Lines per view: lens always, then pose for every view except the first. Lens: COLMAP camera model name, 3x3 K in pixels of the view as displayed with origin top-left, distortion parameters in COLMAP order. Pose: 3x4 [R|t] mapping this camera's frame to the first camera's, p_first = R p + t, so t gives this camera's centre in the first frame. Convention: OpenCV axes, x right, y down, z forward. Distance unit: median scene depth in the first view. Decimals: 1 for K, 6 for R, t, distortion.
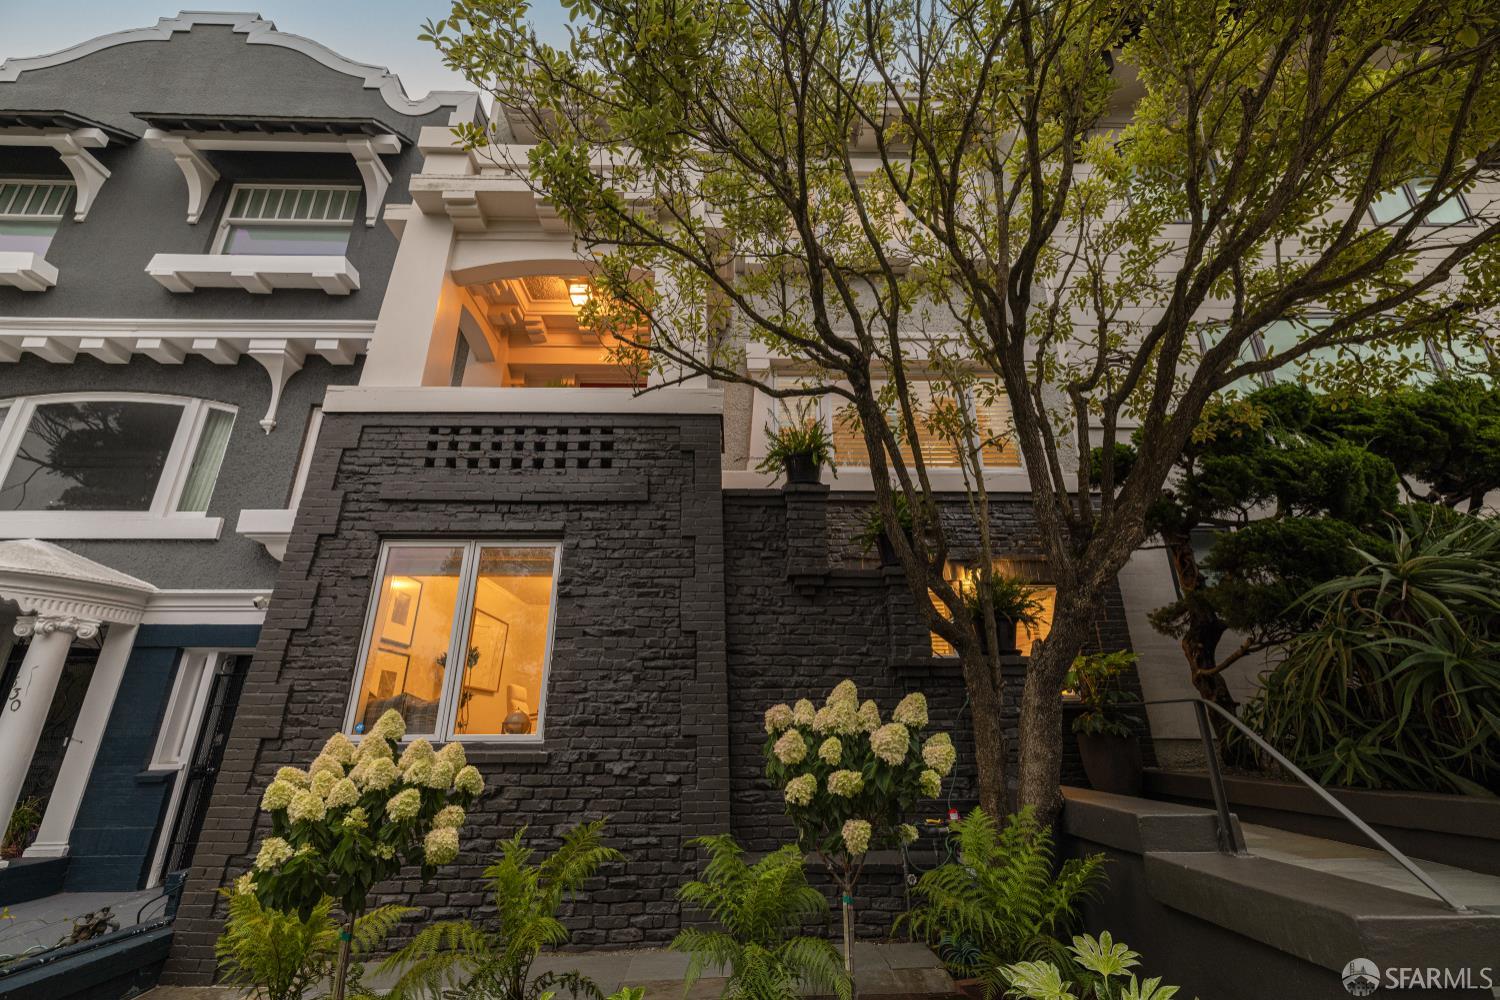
lens RADIAL K [[642.2, 0, 749.3], [0, 642.2, 498.0], [0, 0, 1]] dist [-0.000261, -0.000615]
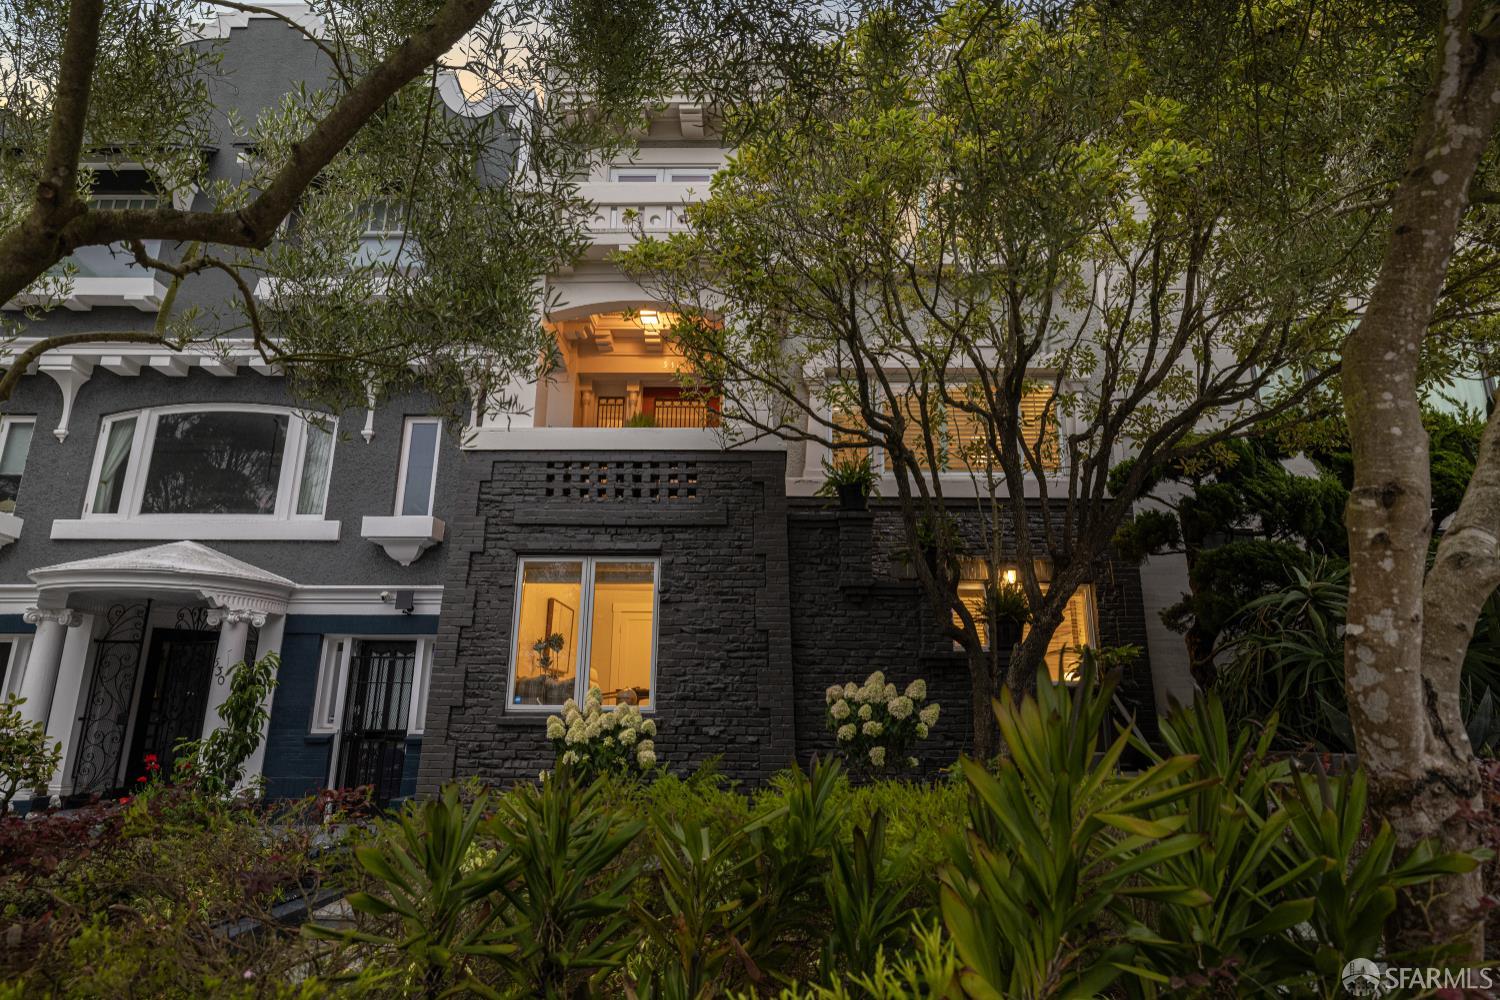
lens RADIAL K [[859.0, 0, 751.9], [0, 859.0, 499.9], [0, 0, 1]] dist [-0.009133, 0.000061]
pose [[0.999119, 0.001765, -0.041932, -0.040996], [0.002175, 0.995596, 0.093726, -0.198608], [0.041913, -0.093734, 0.994715, -0.640399]]
